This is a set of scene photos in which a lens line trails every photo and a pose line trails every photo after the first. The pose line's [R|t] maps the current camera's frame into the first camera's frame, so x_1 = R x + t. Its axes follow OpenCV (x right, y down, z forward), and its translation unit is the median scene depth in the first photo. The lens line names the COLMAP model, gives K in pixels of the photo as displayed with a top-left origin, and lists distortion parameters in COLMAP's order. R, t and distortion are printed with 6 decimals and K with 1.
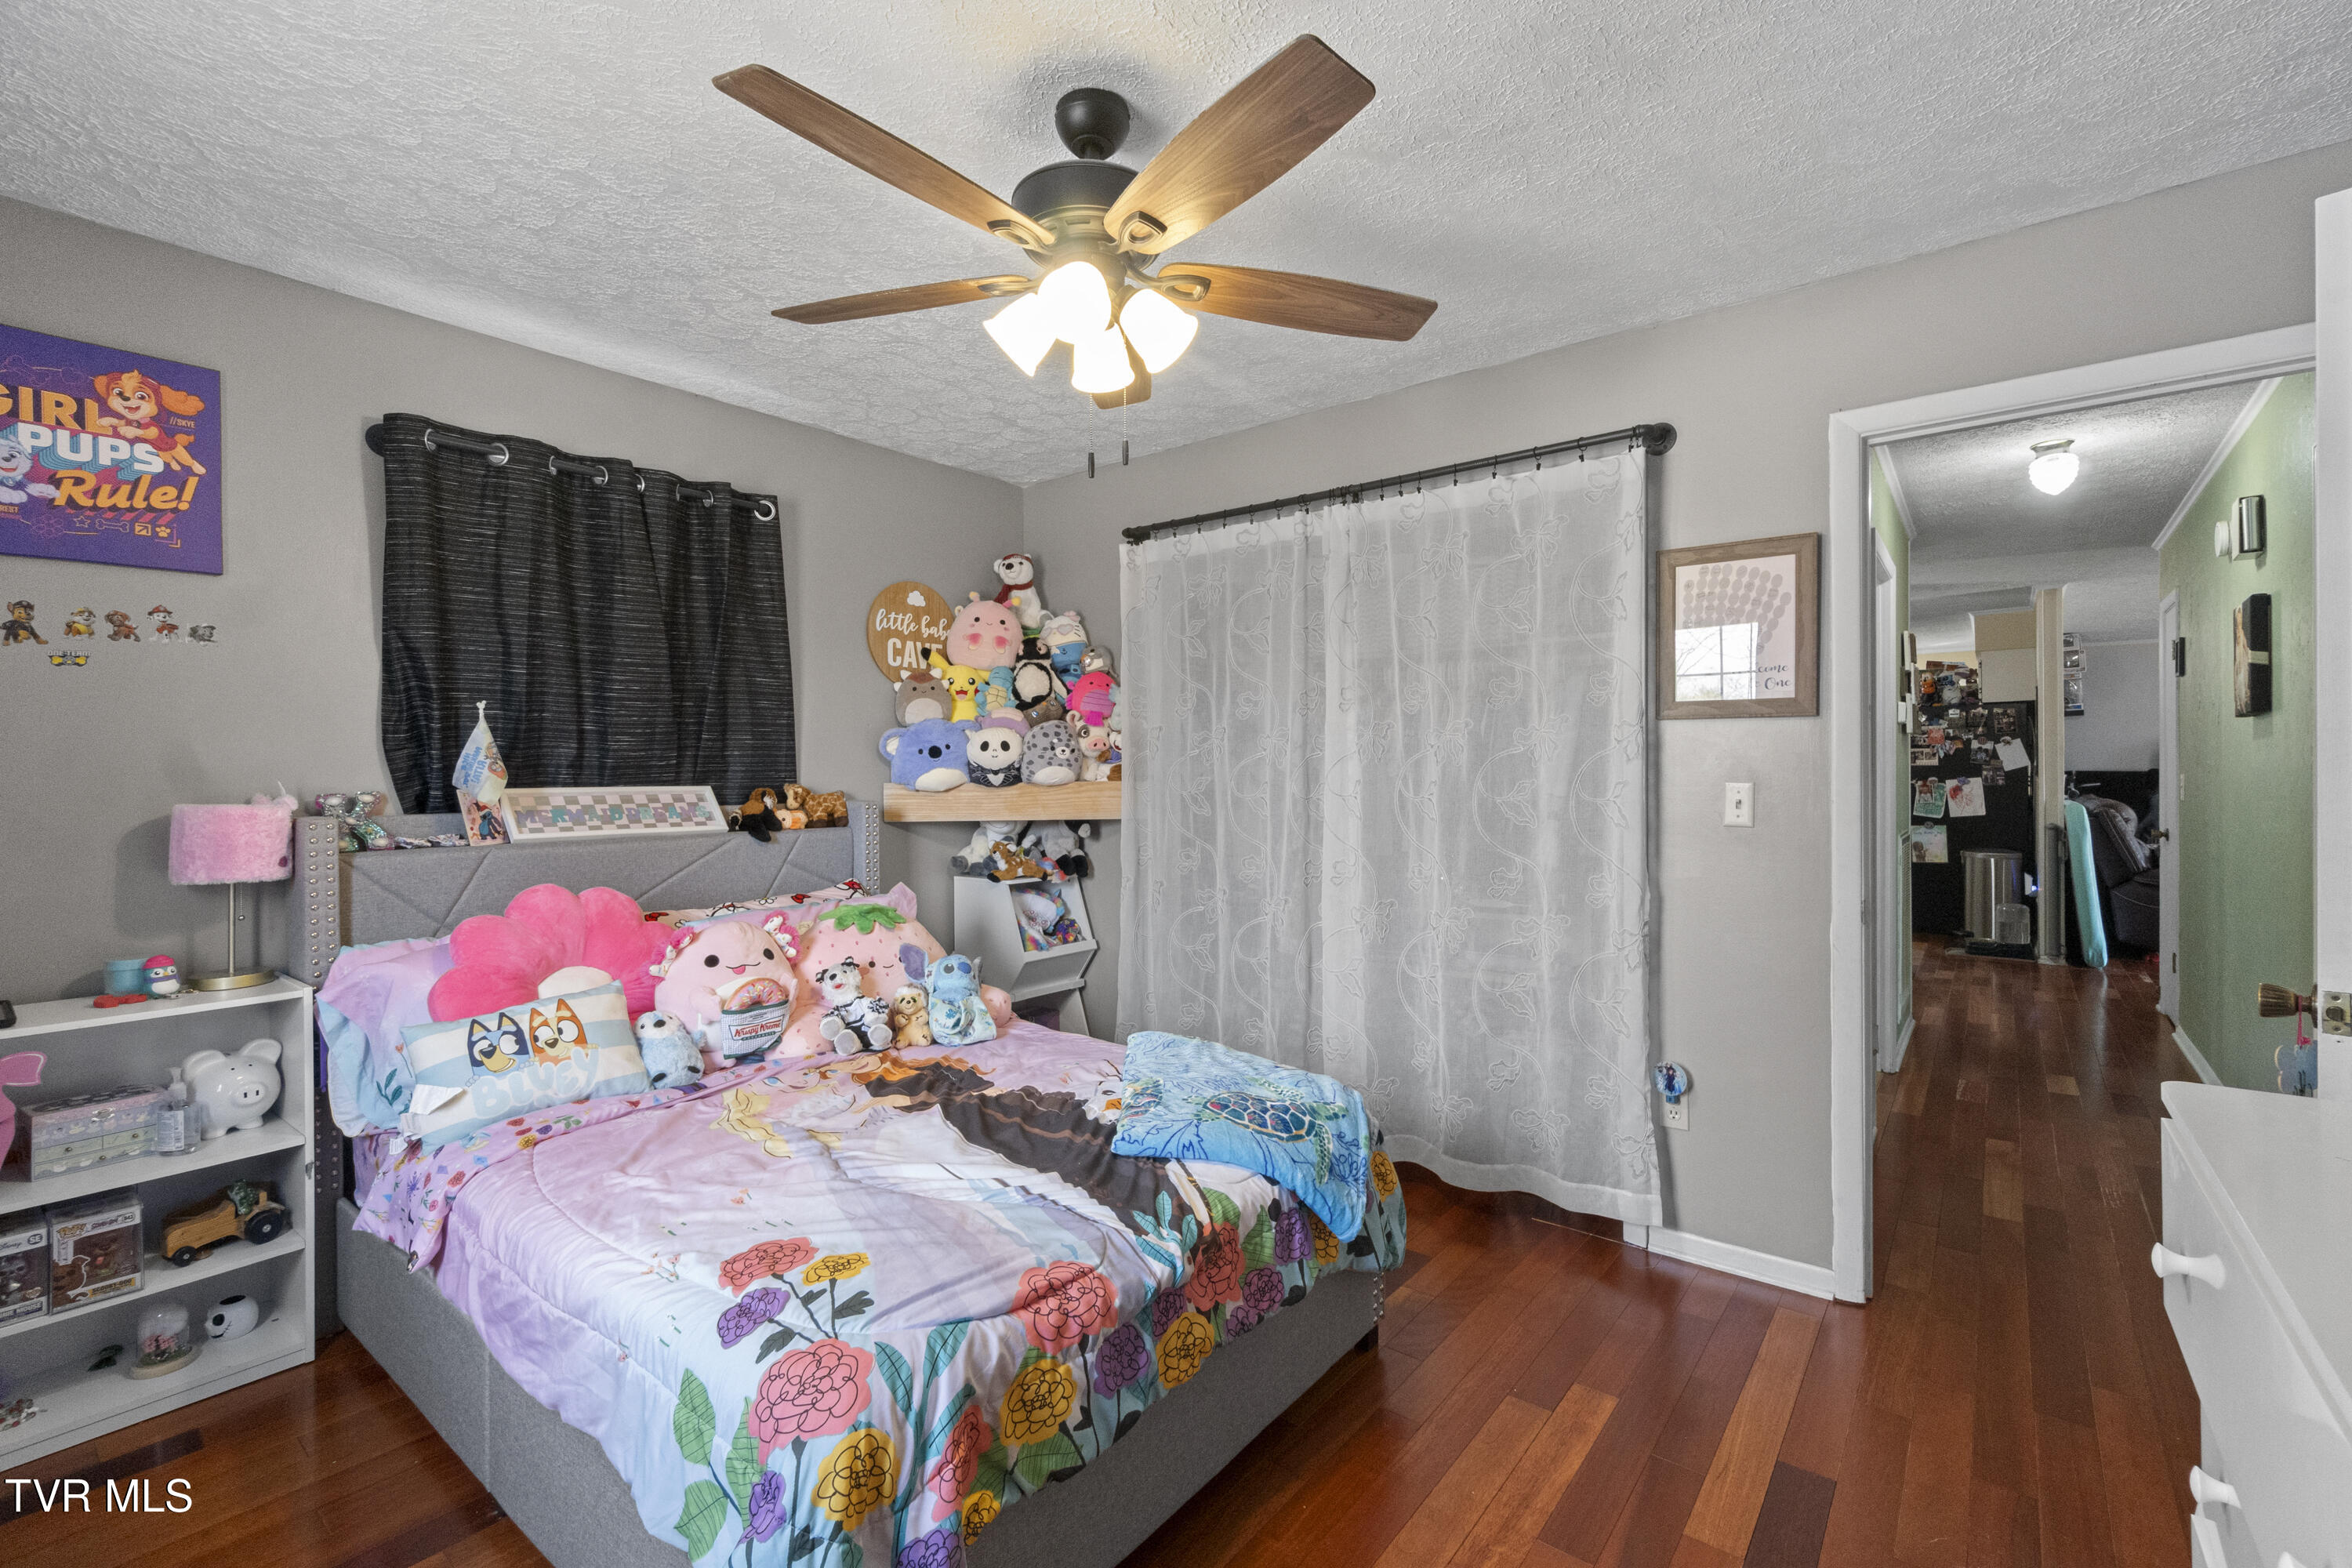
lens RADIAL K [[1022.9, 0, 1183.4], [0, 1022.9, 768.1], [0, 0, 1]] dist [-0.000999, -0.000110]
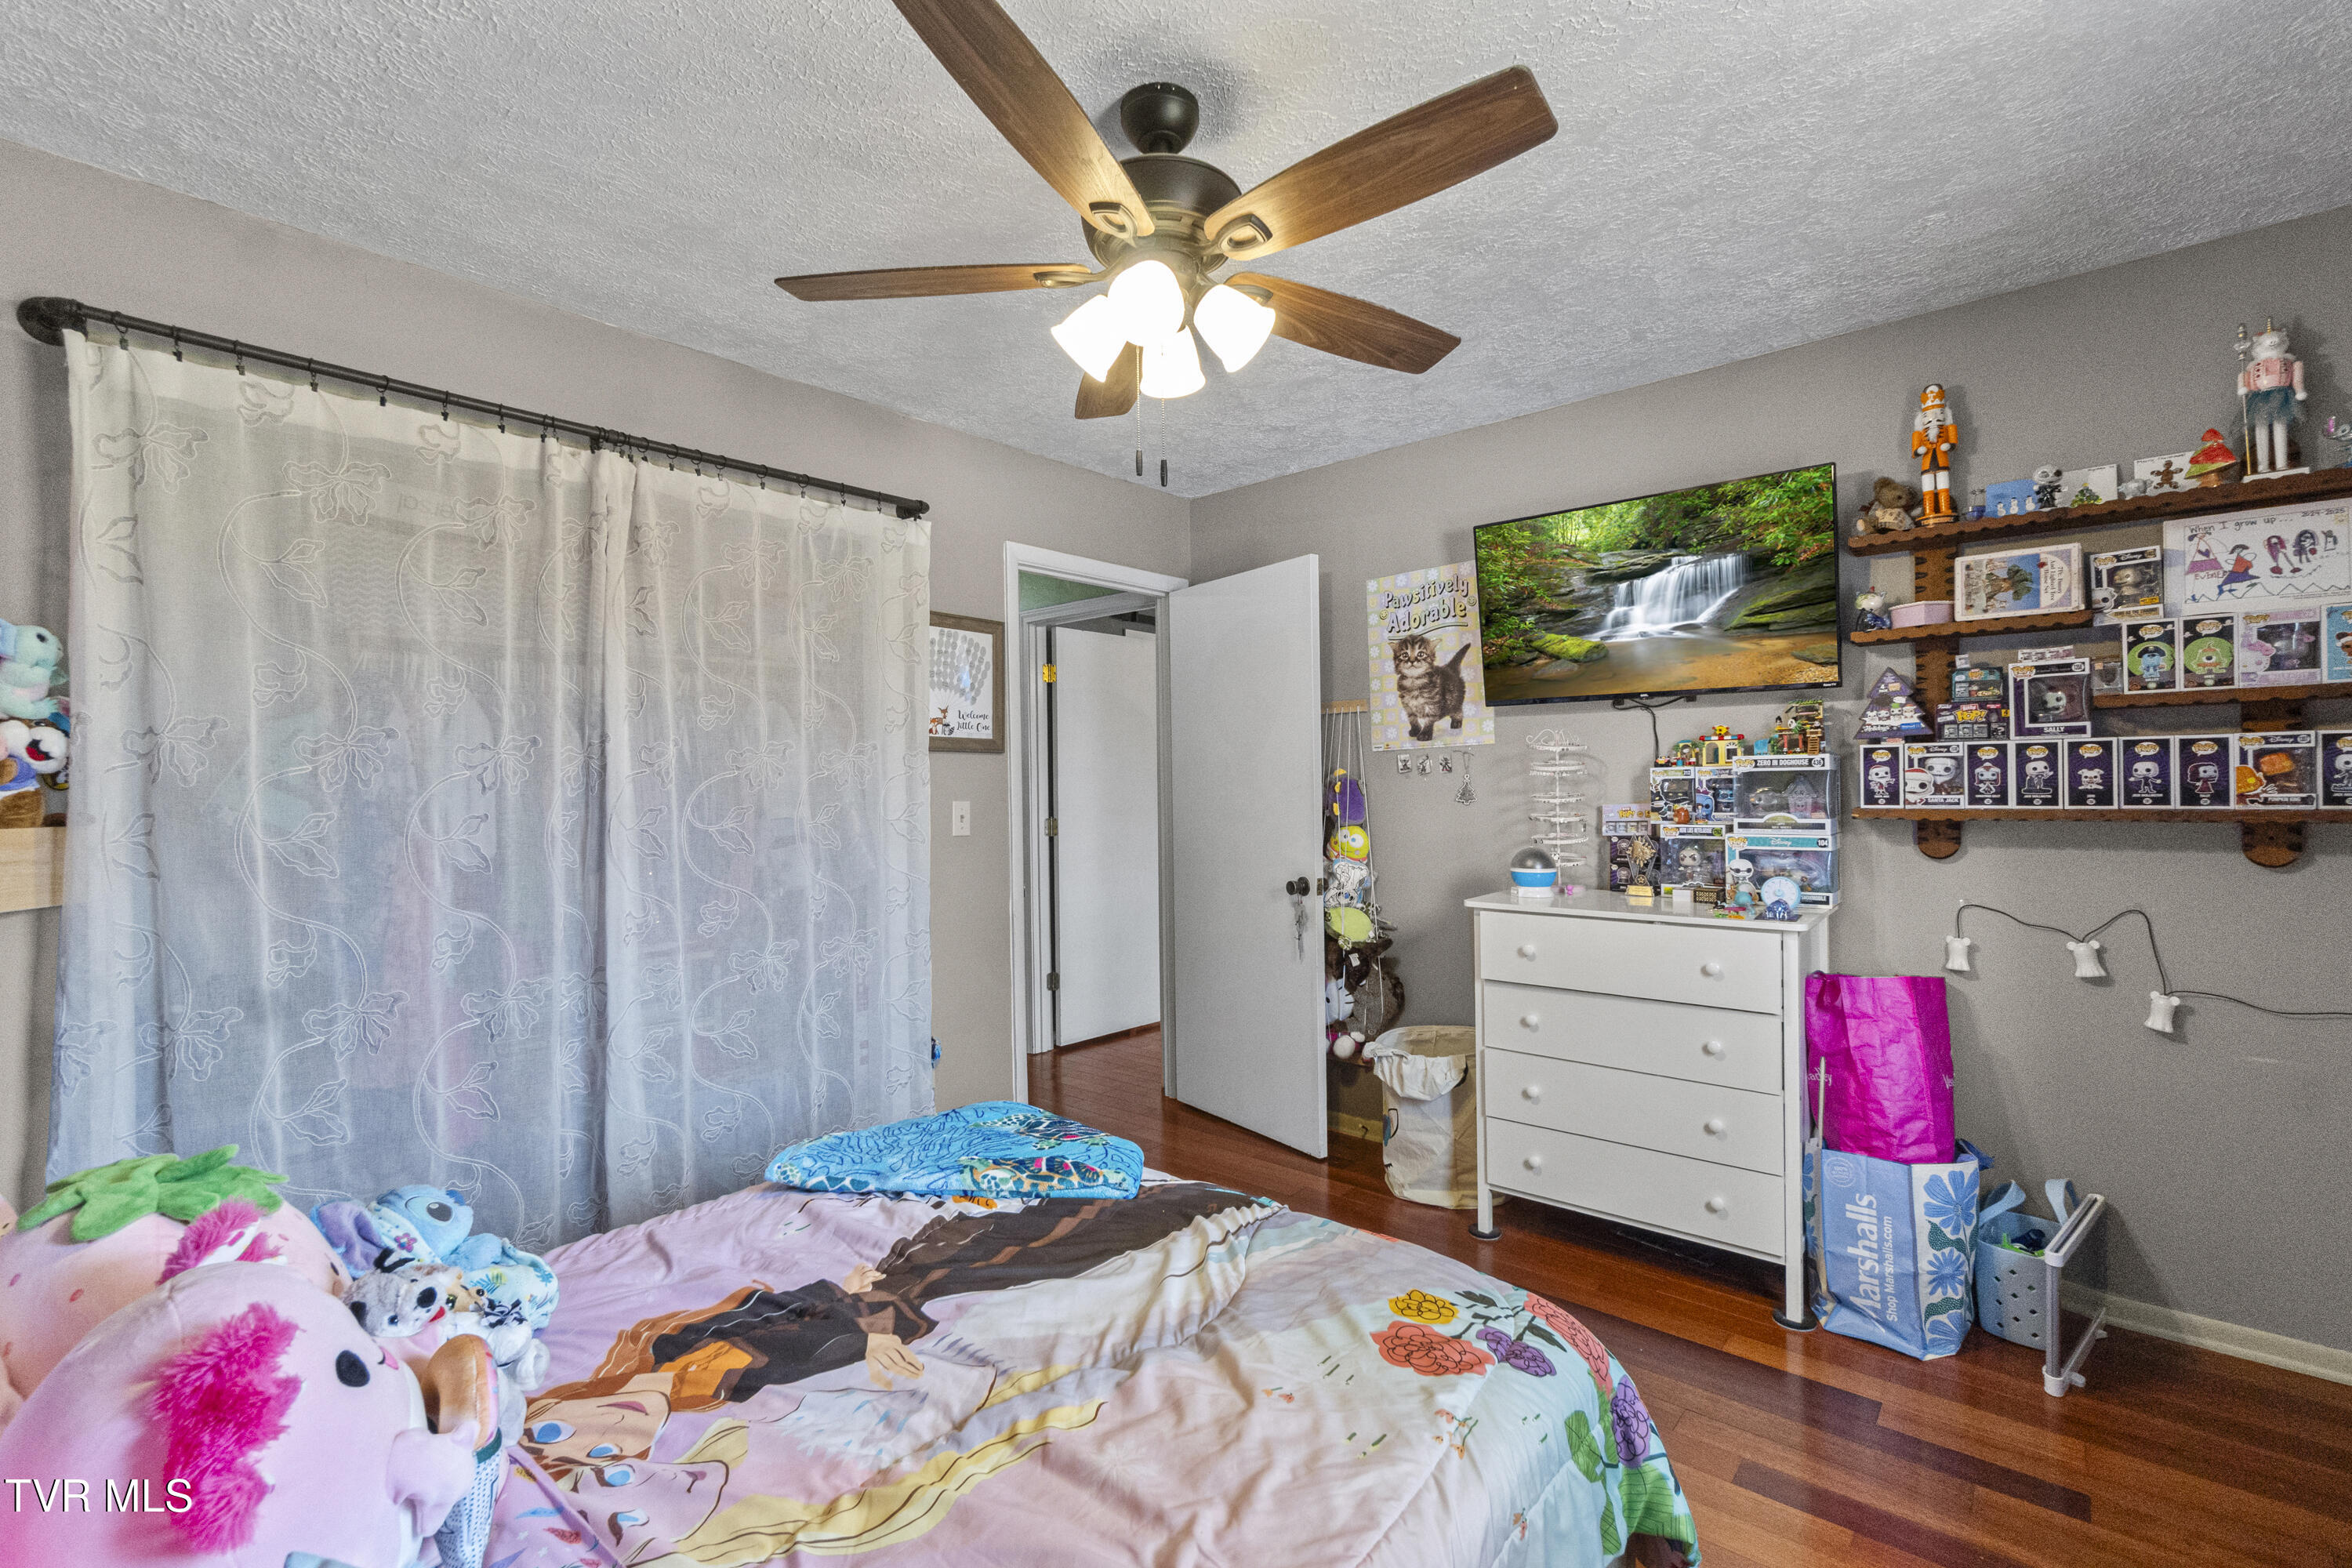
lens RADIAL K [[1037.1, 0, 1169.2], [0, 1037.1, 787.7], [0, 0, 1]] dist [-0.002235, 0.000146]
pose [[0.044873, -0.000001, 0.998993, -0.796664], [0.011344, 0.999936, -0.000509, -0.000295], [-0.998928, 0.011356, 0.044870, 0.719090]]
